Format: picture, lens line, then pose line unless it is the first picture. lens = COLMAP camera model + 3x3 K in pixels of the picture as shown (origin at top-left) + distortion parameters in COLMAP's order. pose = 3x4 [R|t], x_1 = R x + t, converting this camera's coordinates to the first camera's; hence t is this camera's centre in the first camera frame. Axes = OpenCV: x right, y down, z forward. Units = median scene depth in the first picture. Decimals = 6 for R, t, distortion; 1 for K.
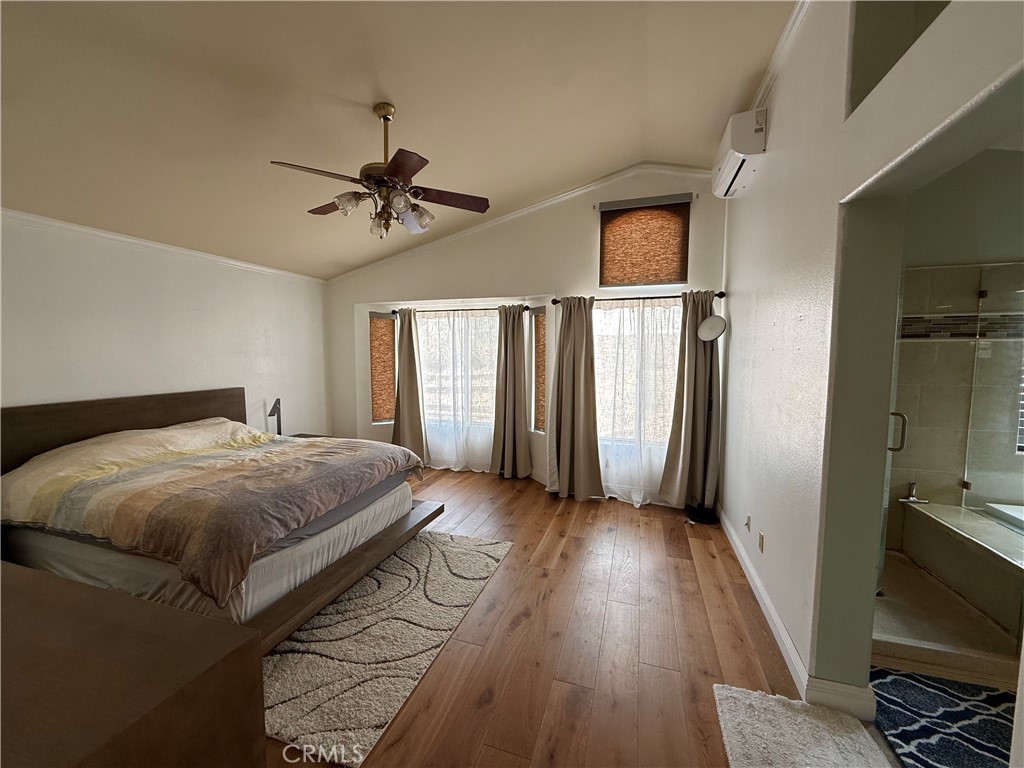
lens RADIAL K [[406.9, 0, 508.3], [0, 406.9, 383.9], [0, 0, 1]] dist [0.000501, 0.000016]
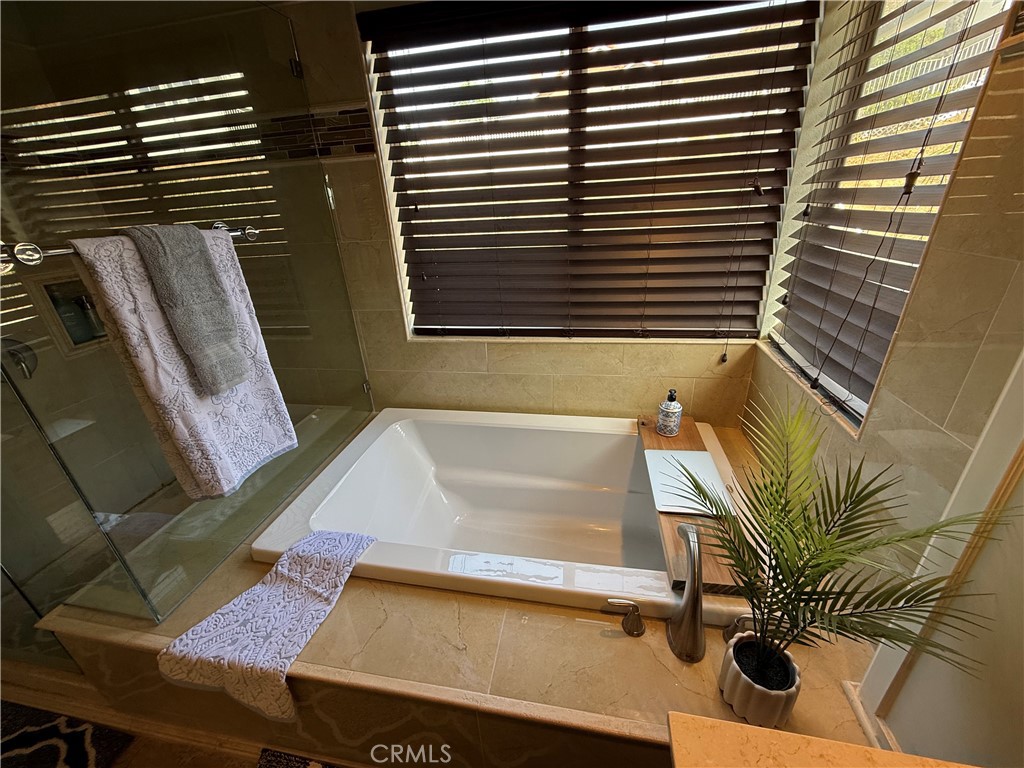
lens RADIAL K [[406.9, 0, 508.3], [0, 406.9, 383.9], [0, 0, 1]] dist [0.000501, 0.000016]
pose [[0.992040, -0.101038, 0.075151, 1.166279], [0.068309, 0.933169, 0.352888, 0.004859], [-0.105784, -0.344945, 0.932643, 0.255766]]
